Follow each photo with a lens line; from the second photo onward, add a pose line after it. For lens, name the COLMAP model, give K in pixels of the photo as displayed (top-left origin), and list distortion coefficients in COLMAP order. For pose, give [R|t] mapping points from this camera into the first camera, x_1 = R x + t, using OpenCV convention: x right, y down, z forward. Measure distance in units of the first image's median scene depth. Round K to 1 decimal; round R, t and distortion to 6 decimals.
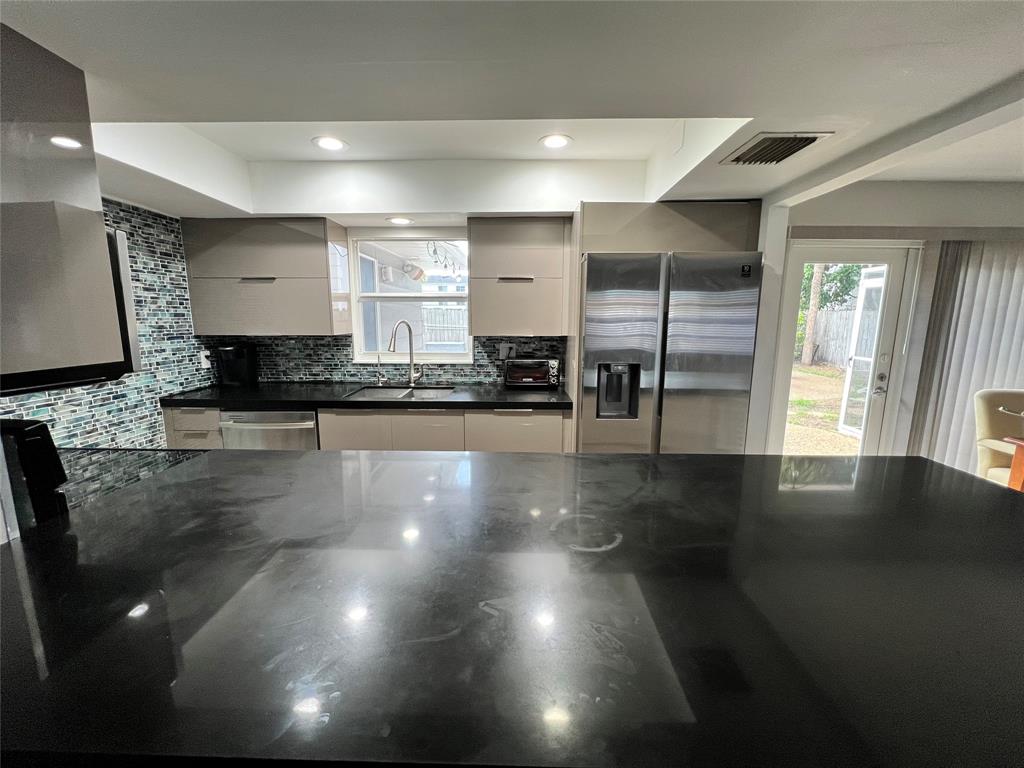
lens RADIAL K [[414.9, 0, 512.3], [0, 414.9, 384.6], [0, 0, 1]] dist [-0.001986, -0.000137]
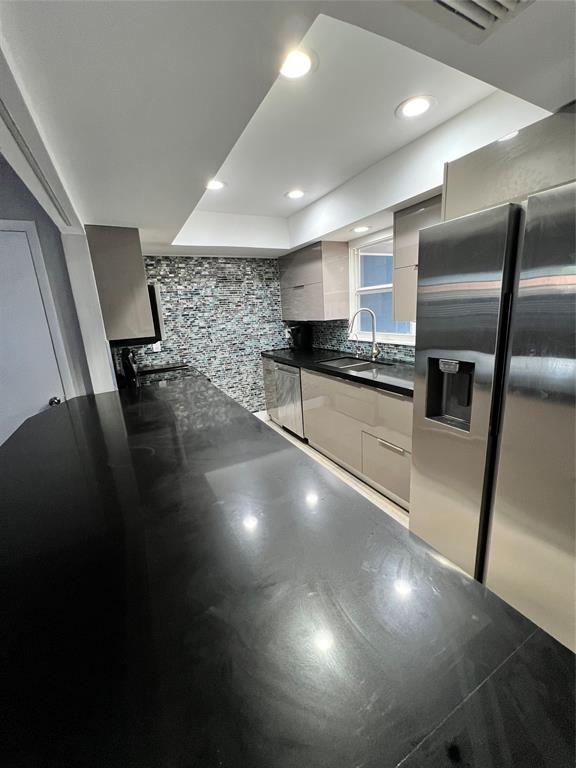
lens RADIAL K [[308.1, 0, 289.8], [0, 308.1, 381.5], [0, 0, 1]] dist [0.000105, 0.000027]
pose [[0.488140, 0.172092, -0.855631, 0.517993], [-0.080847, 0.985068, 0.152002, -0.061857], [0.869013, -0.005023, 0.494764, 0.342164]]
